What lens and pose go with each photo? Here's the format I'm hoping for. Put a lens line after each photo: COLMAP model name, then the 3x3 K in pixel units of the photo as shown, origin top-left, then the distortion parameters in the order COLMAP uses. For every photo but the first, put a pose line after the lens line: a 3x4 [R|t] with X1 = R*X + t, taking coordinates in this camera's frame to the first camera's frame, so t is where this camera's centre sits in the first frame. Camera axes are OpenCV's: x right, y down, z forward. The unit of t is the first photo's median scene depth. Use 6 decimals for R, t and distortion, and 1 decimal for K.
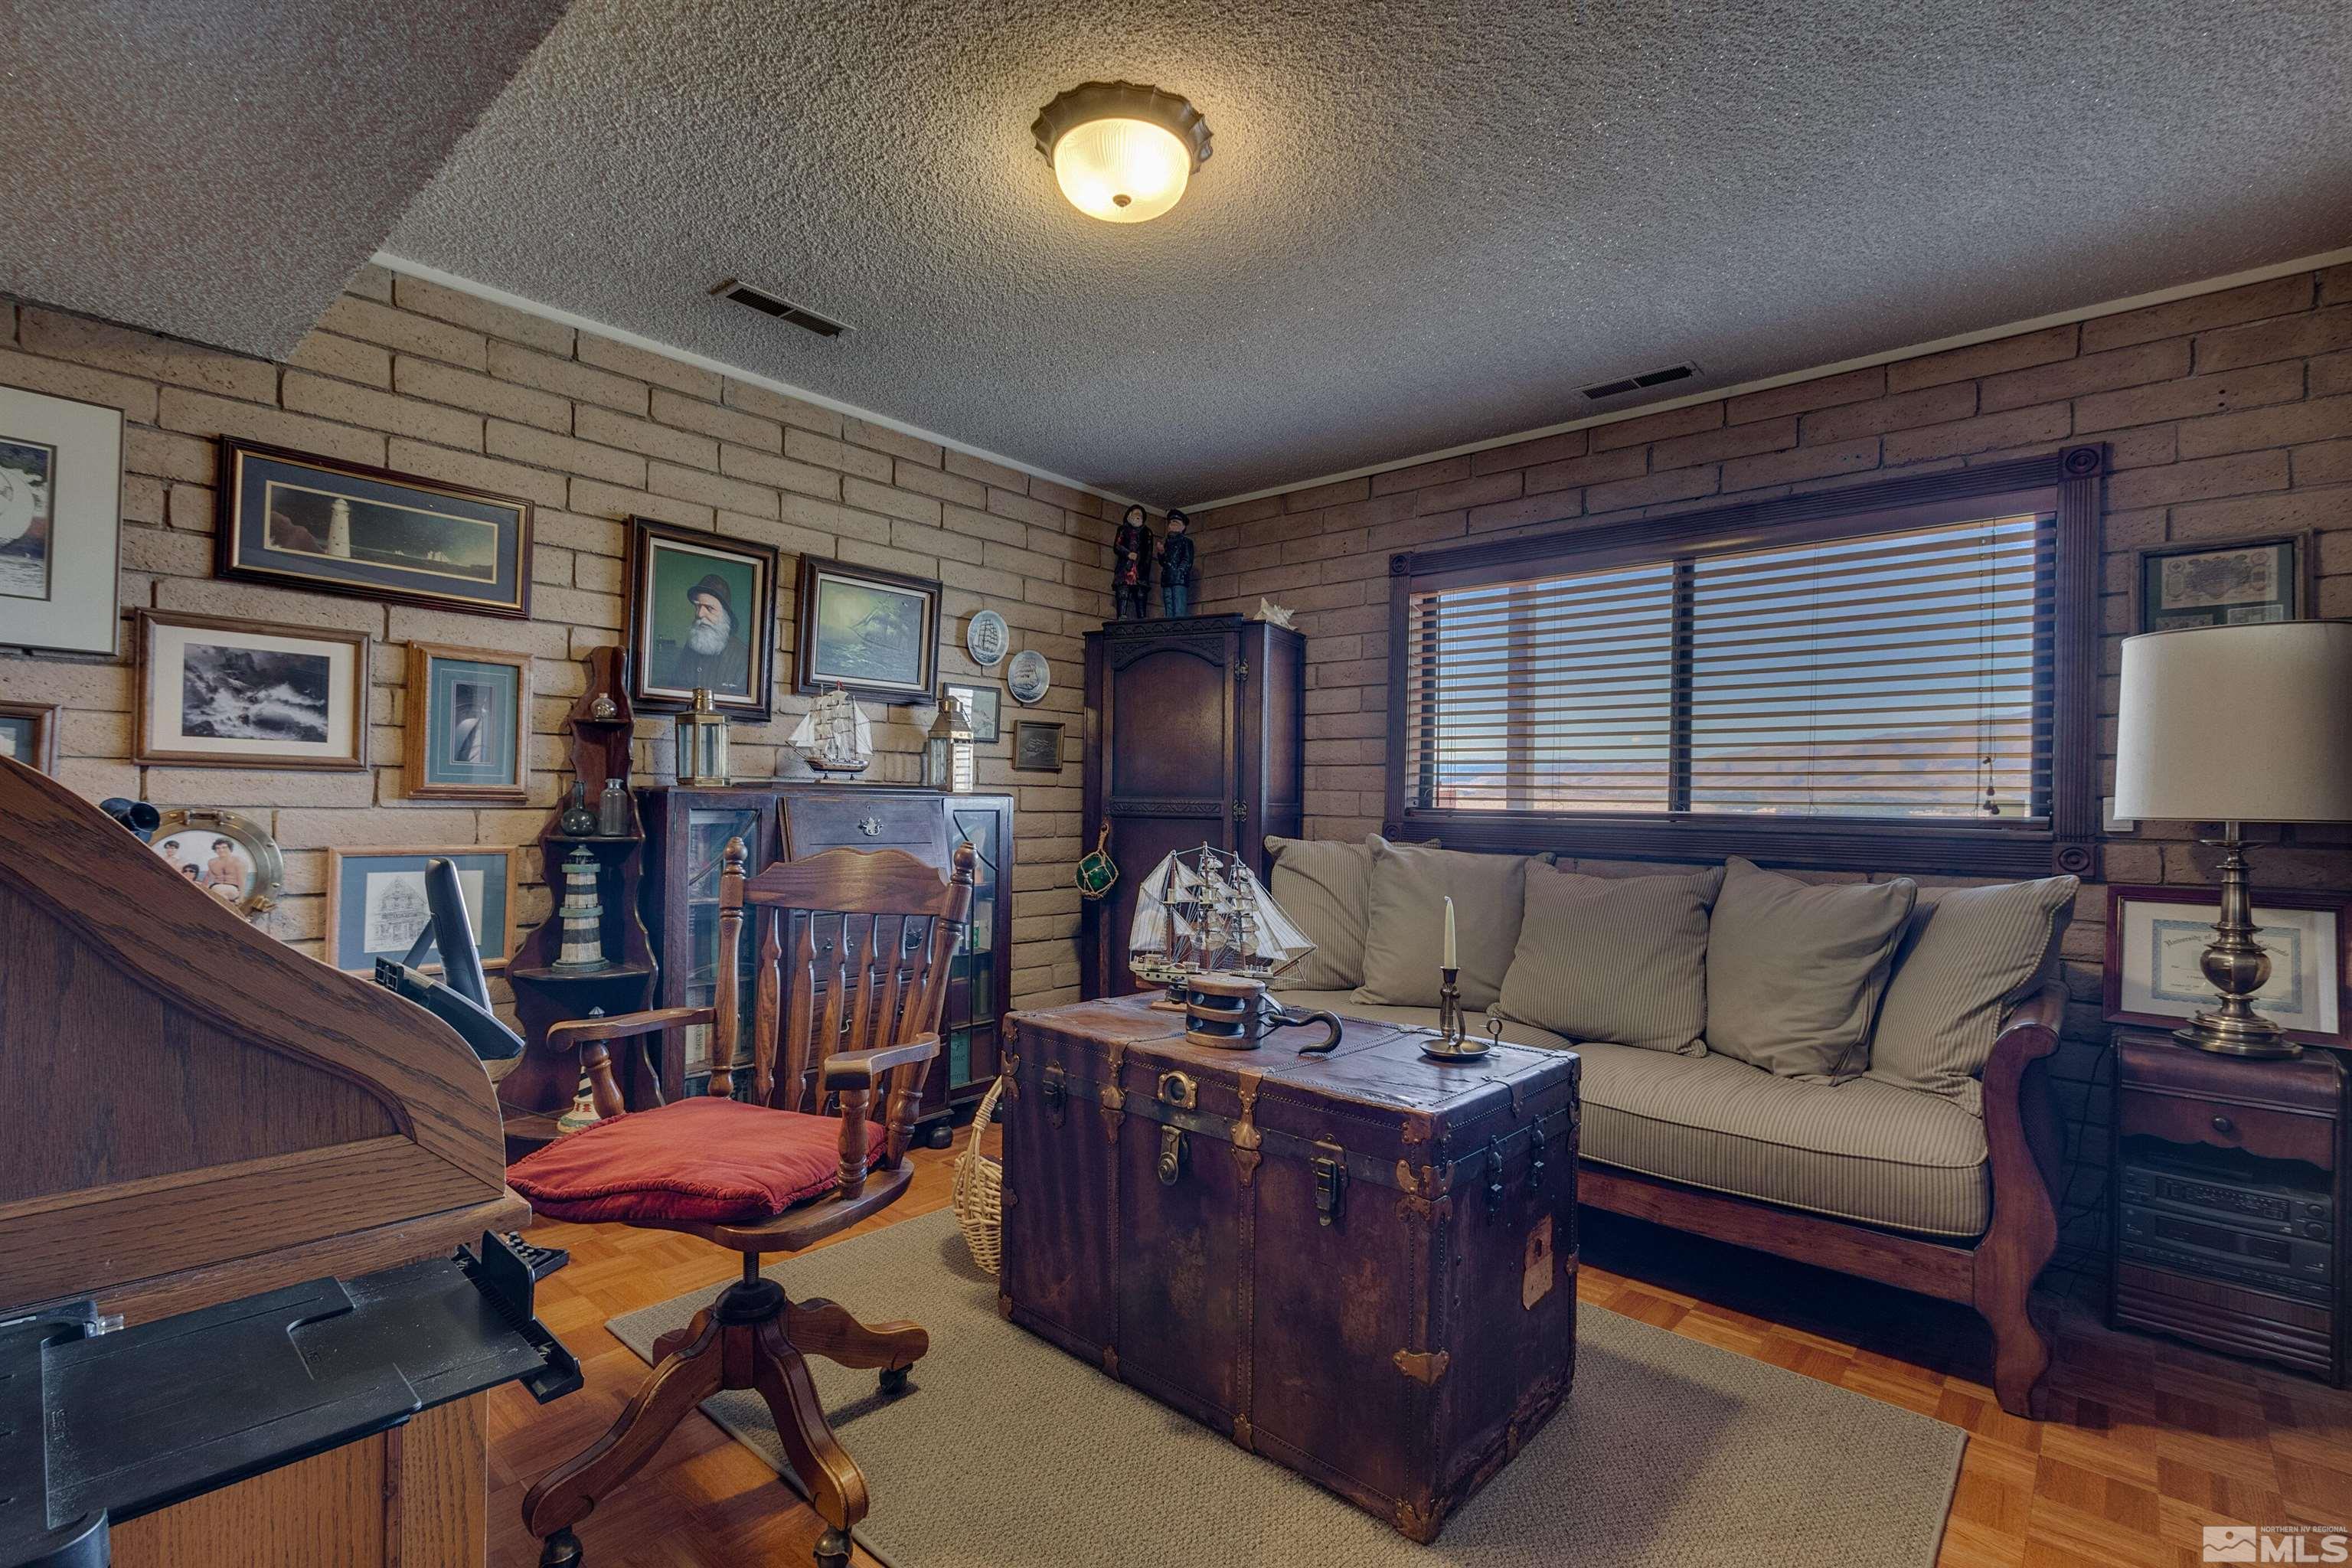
lens RADIAL K [[1072.1, 0, 1169.1], [0, 1072.1, 788.6], [0, 0, 1]] dist [-0.000591, 0.000570]
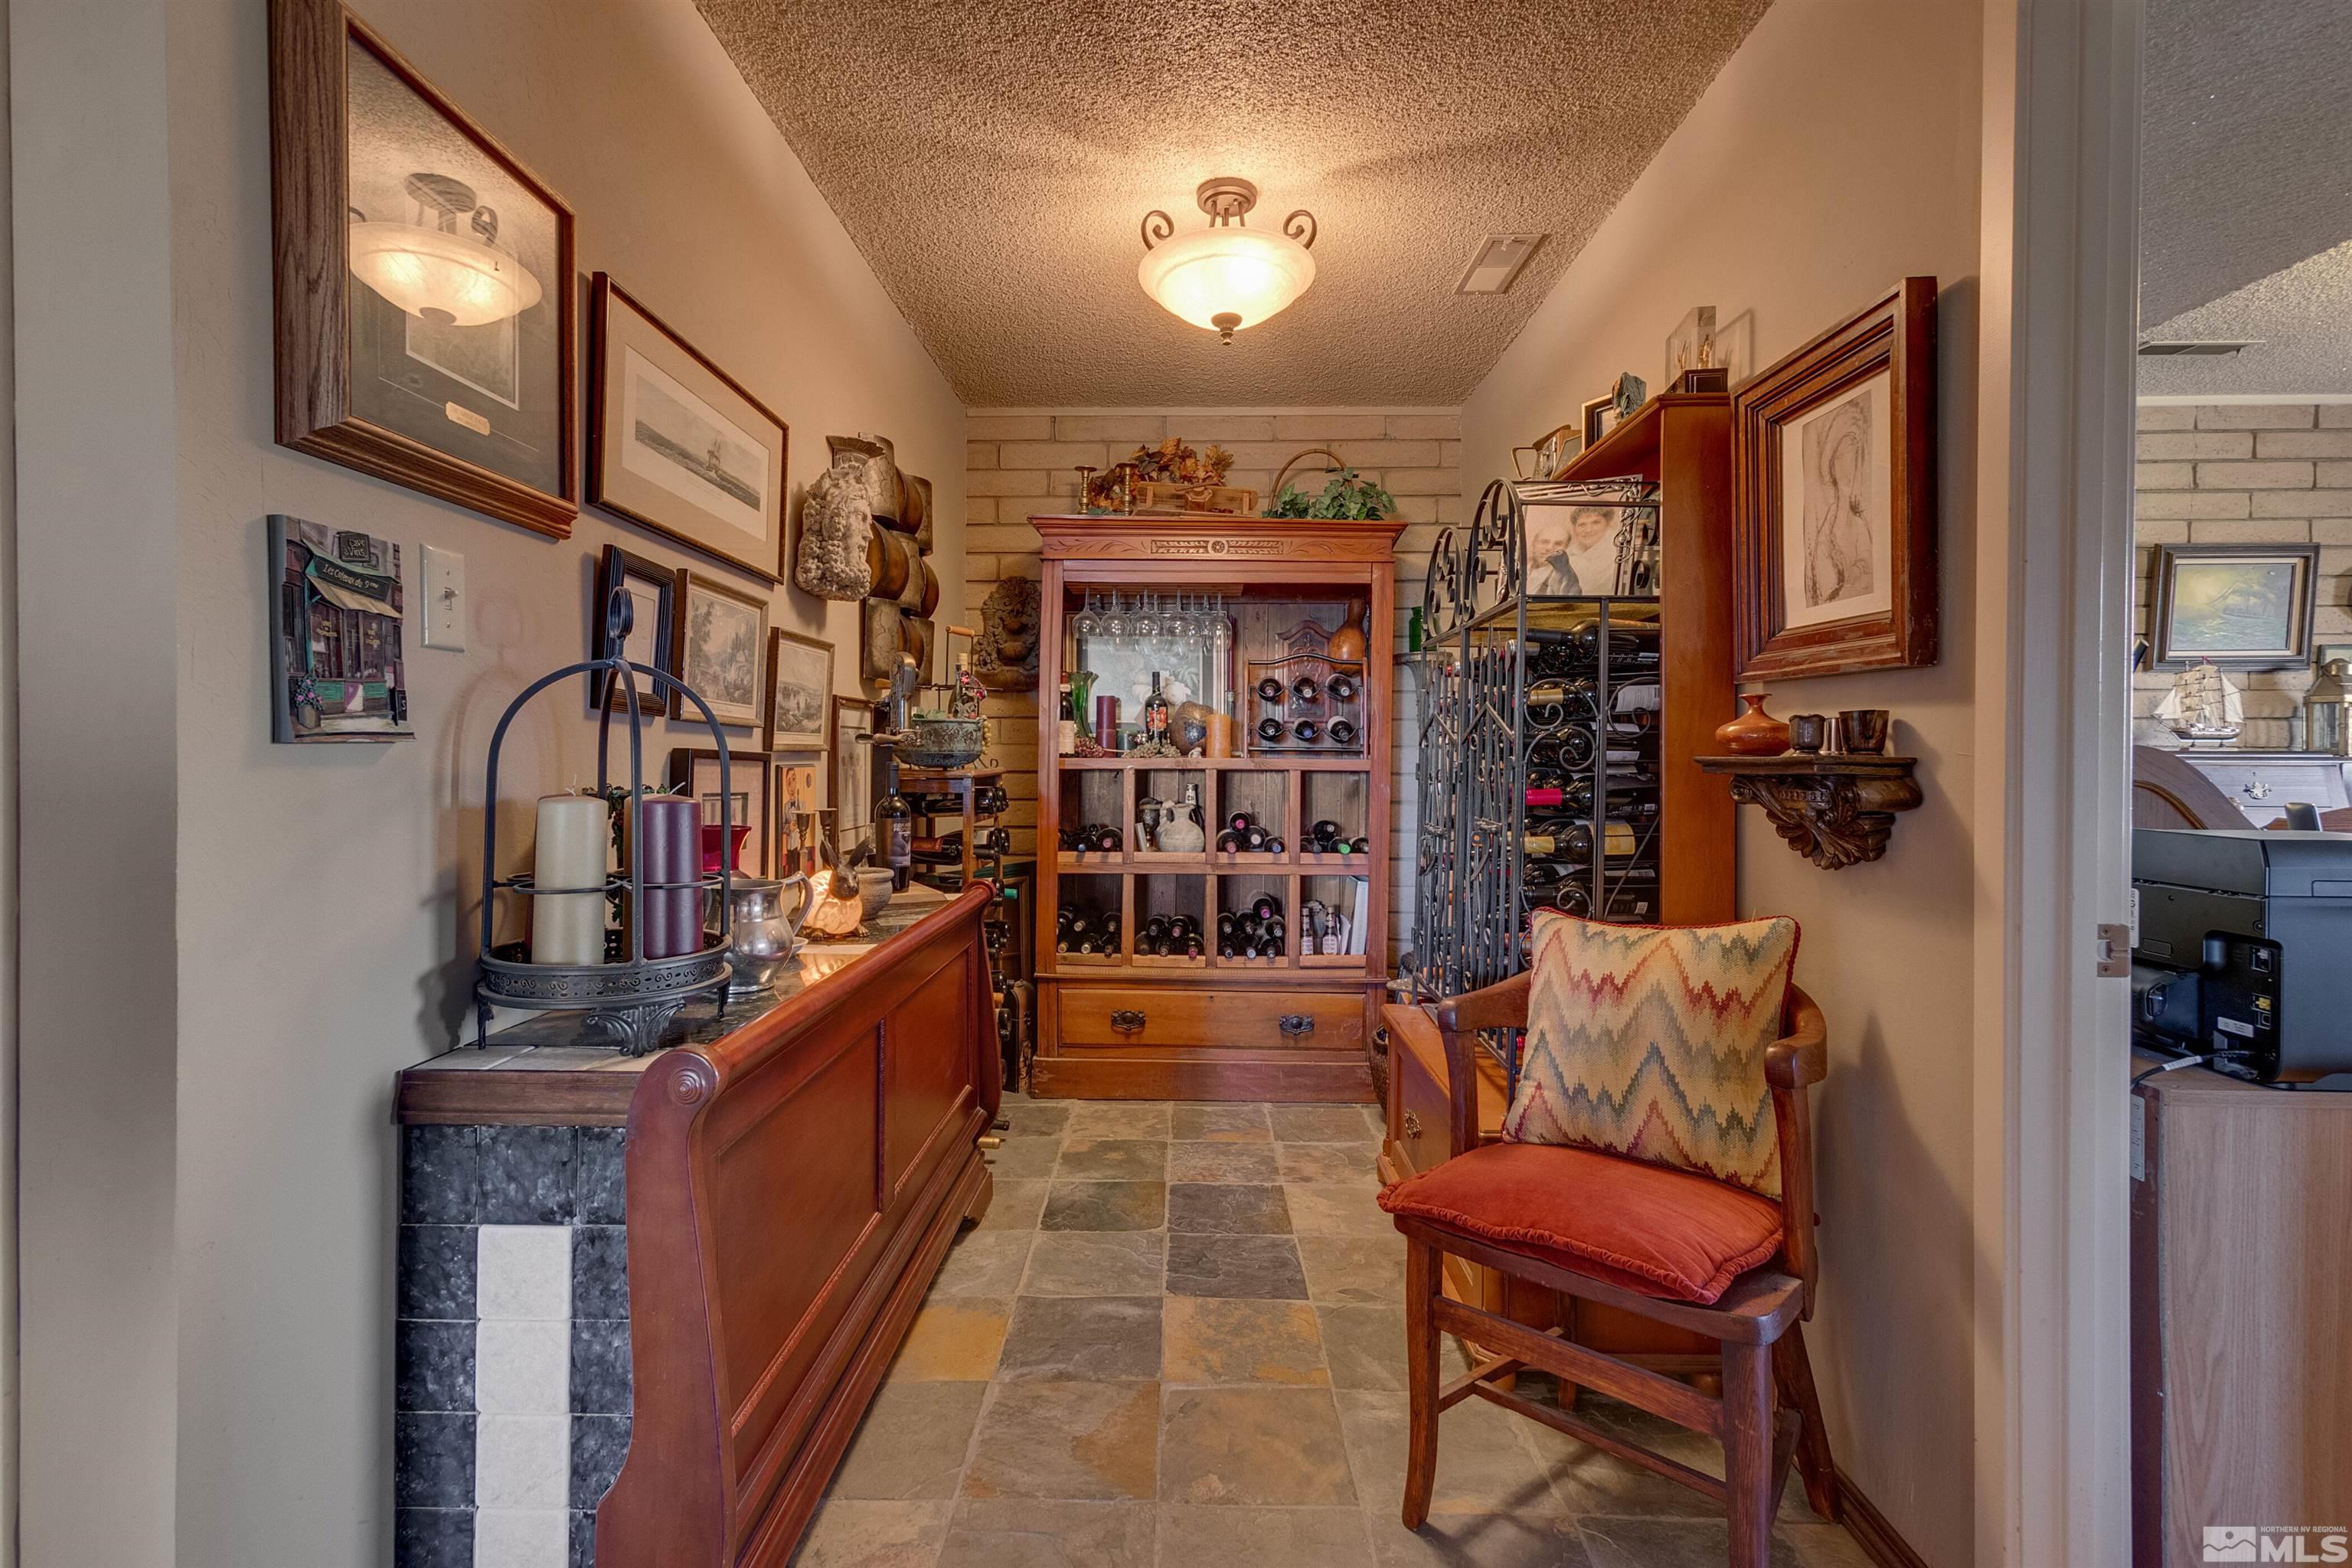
lens RADIAL K [[1072.1, 0, 1160.8], [0, 1072.1, 768.7], [0, 0, 1]] dist [-0.000591, 0.000570]
pose [[0.628735, -0.008392, -0.777574, -0.121569], [0.020898, 0.999763, 0.006108, -0.013986], [0.777339, -0.020090, 0.628761, -0.480015]]
